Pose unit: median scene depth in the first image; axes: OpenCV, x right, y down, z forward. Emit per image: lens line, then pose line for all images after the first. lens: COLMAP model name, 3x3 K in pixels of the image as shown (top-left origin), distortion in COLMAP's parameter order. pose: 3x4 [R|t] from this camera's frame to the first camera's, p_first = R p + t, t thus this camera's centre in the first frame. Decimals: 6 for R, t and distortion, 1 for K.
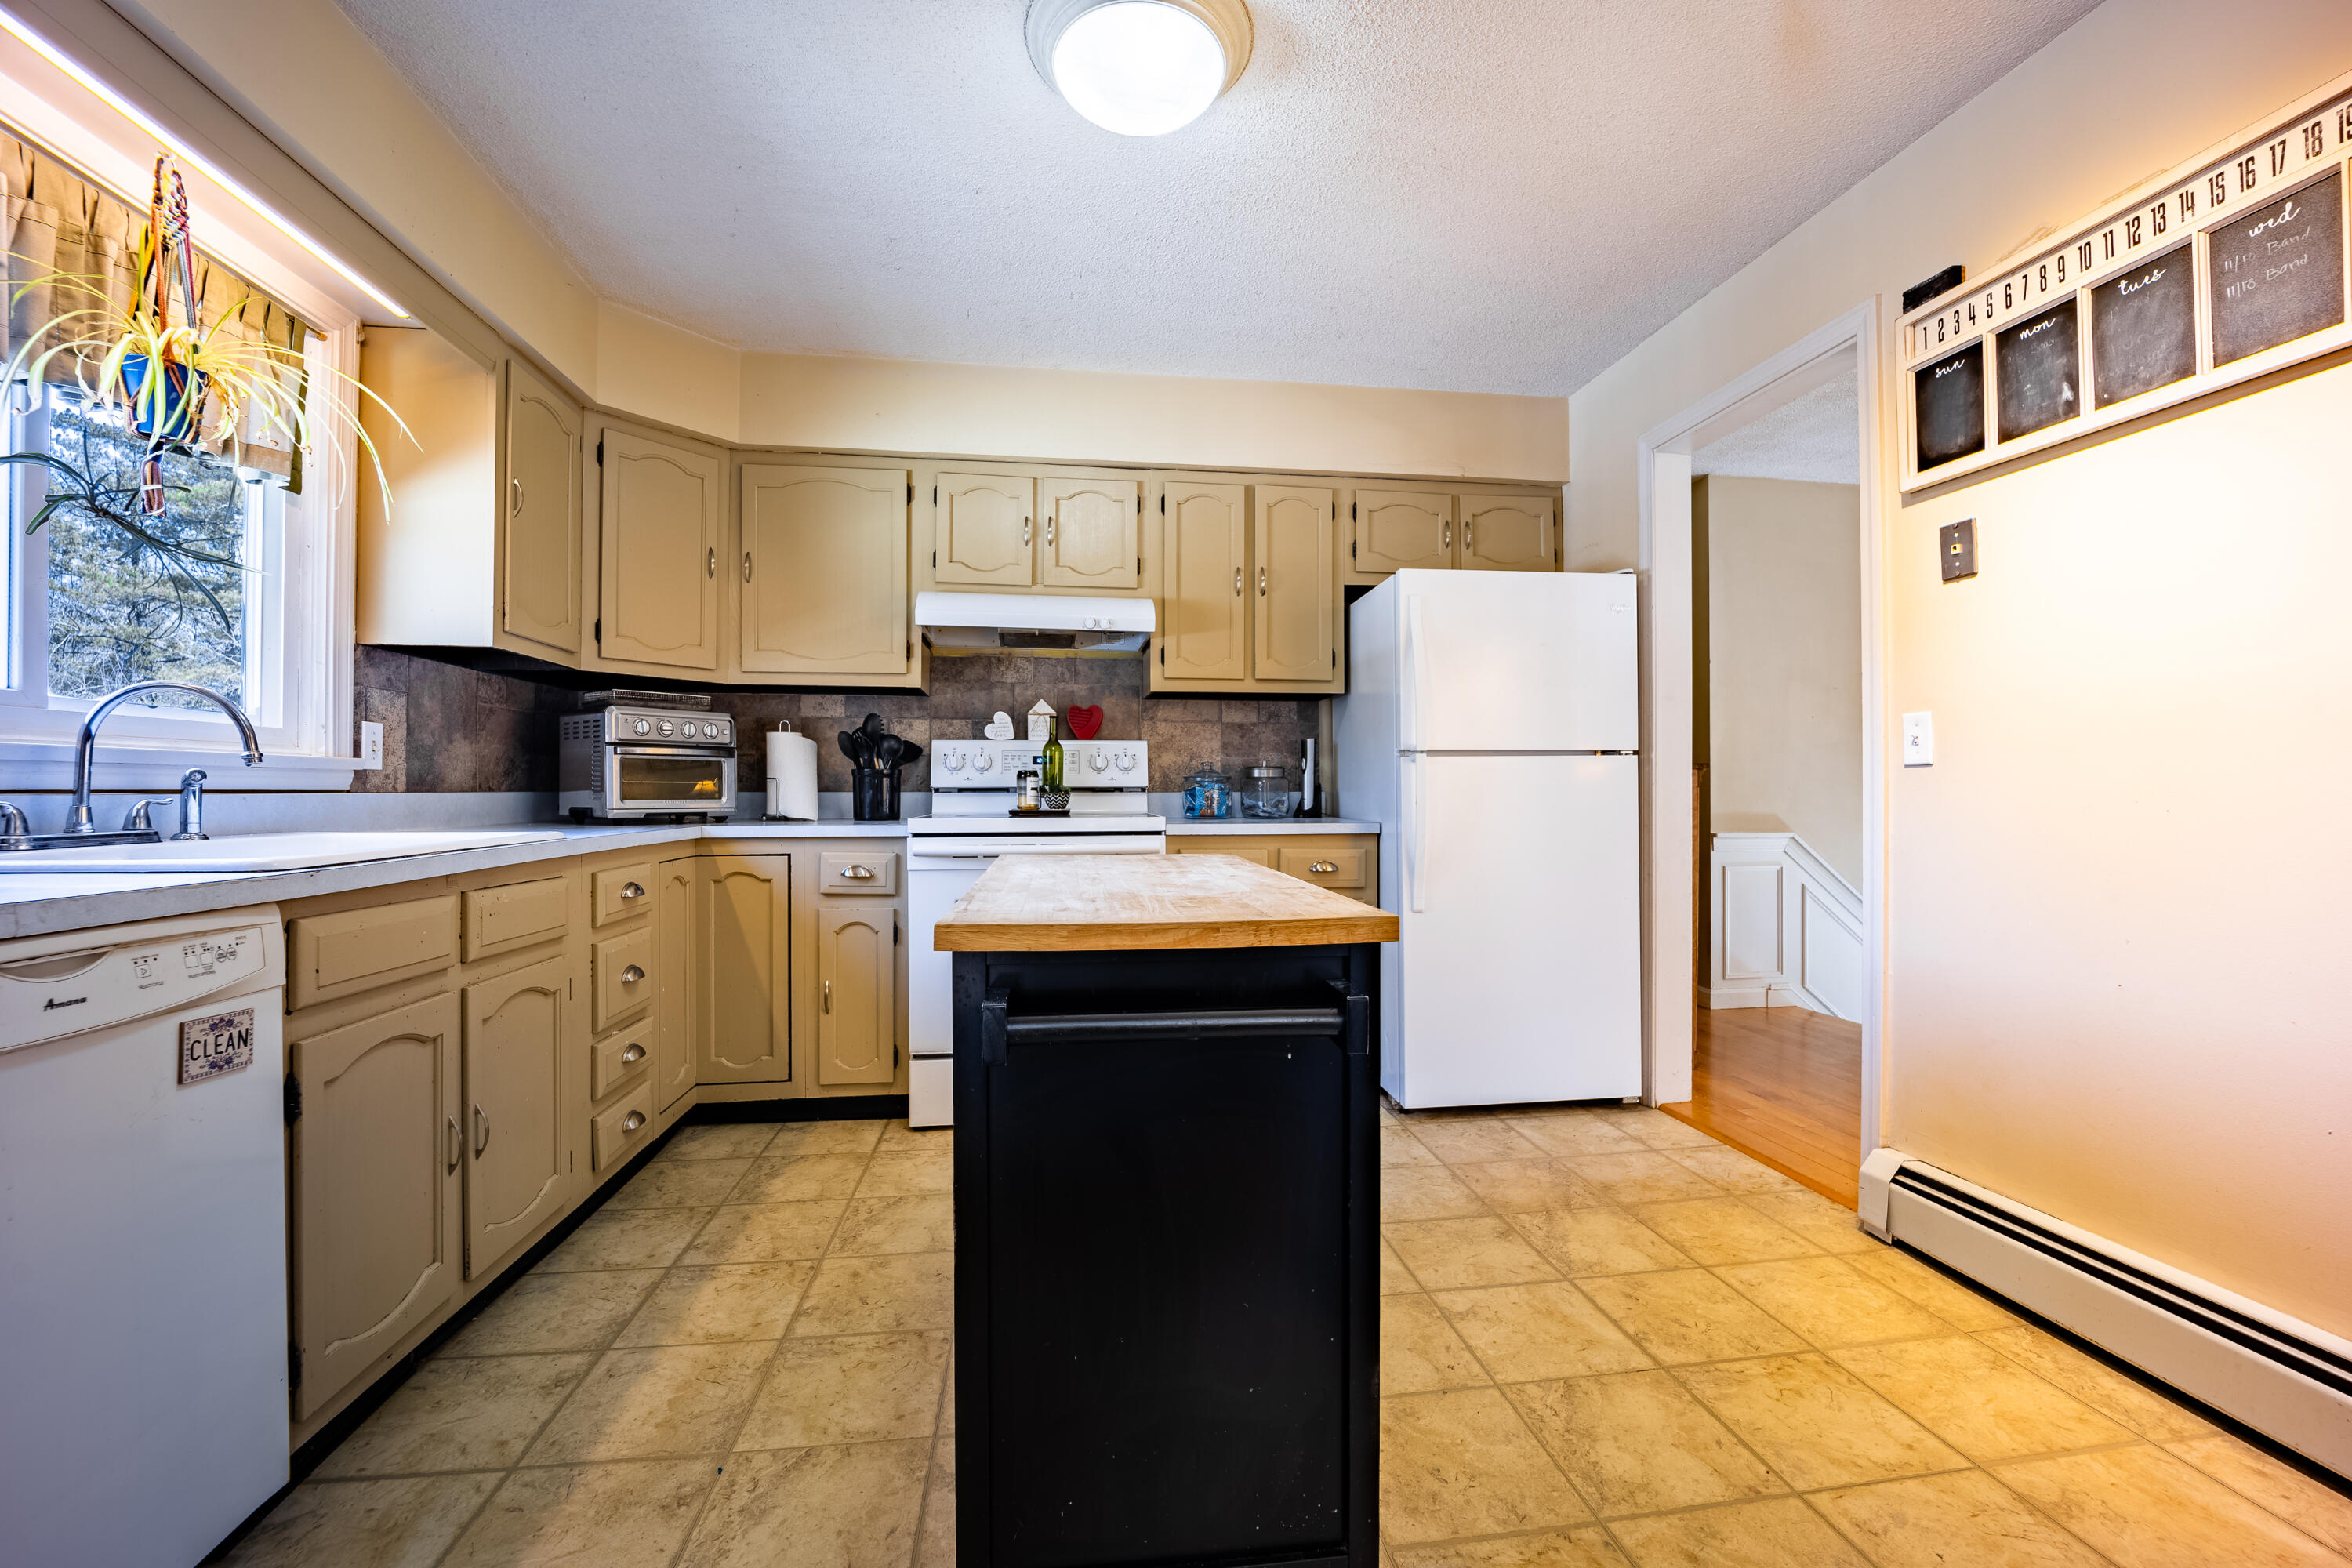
lens RADIAL K [[959.5, 0, 1176.0], [0, 959.5, 784.0], [0, 0, 1]] dist [-0.021633, -0.000337]
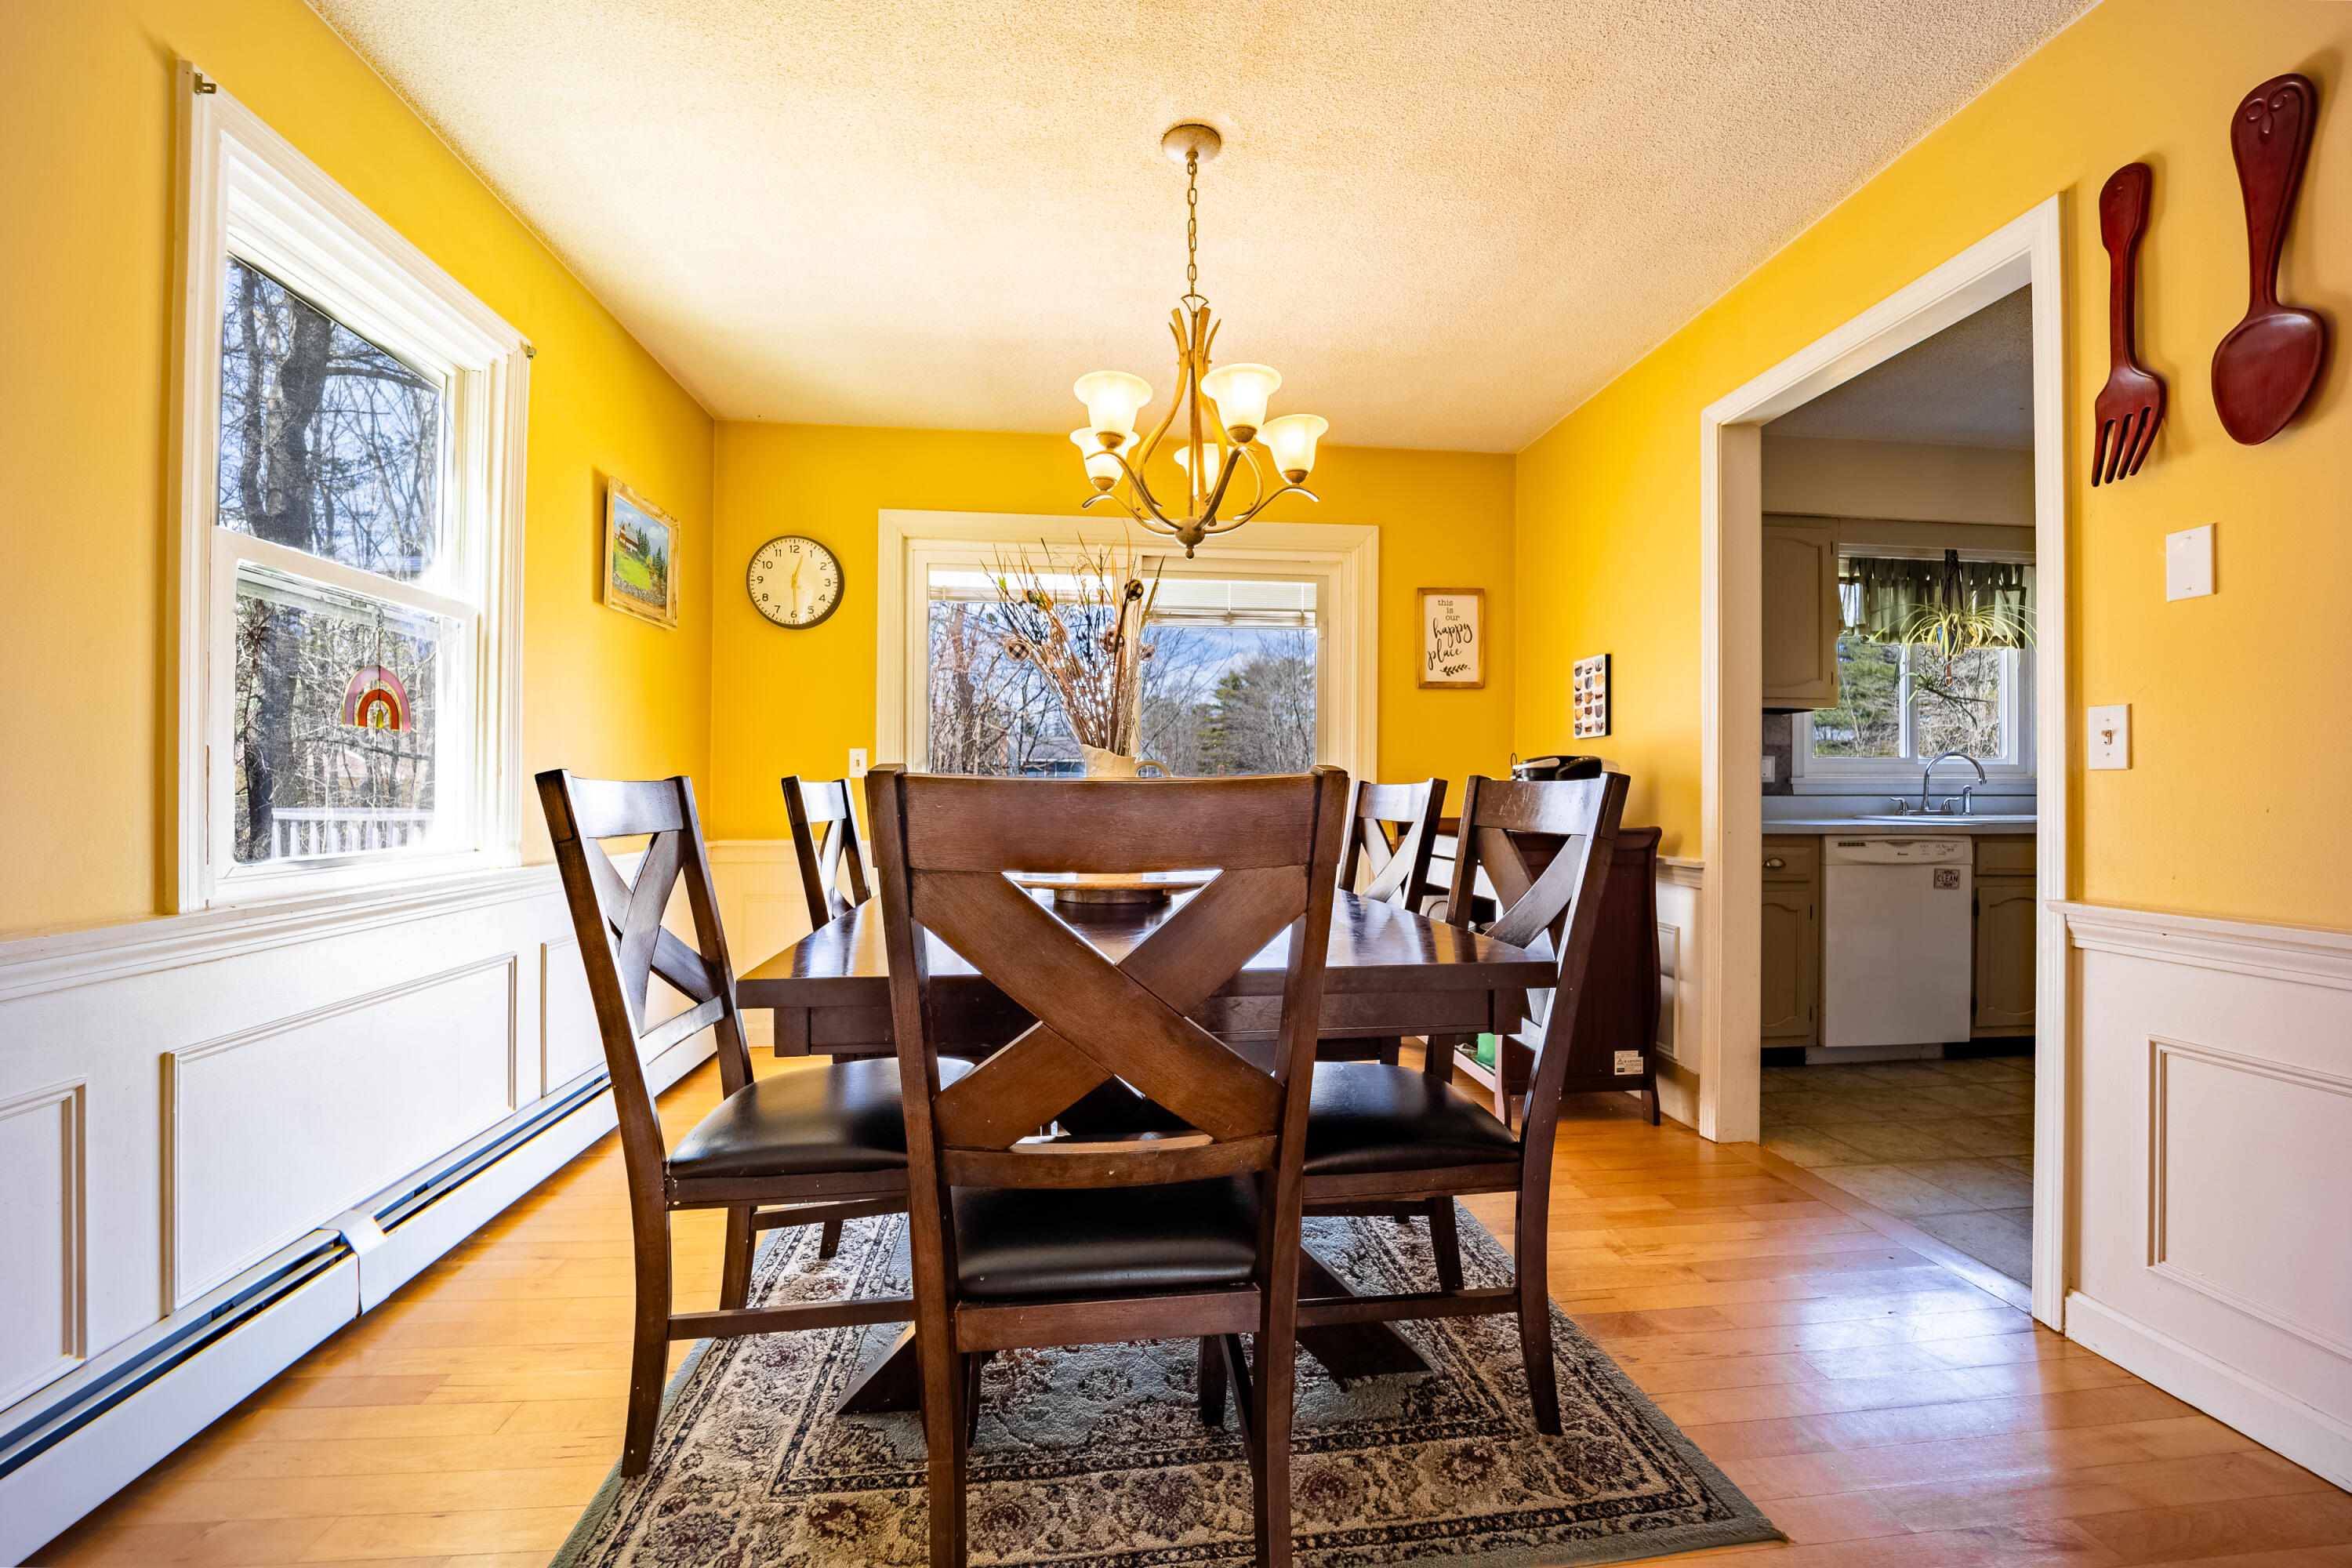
lens RADIAL K [[959.5, 0, 1176.0], [0, 959.5, 784.0], [0, 0, 1]] dist [-0.021633, -0.000337]
pose [[-0.043959, -0.006017, -0.999015, 1.998781], [0.002109, 0.999979, -0.006115, -0.014337], [0.999031, -0.002375, -0.043945, -1.267551]]
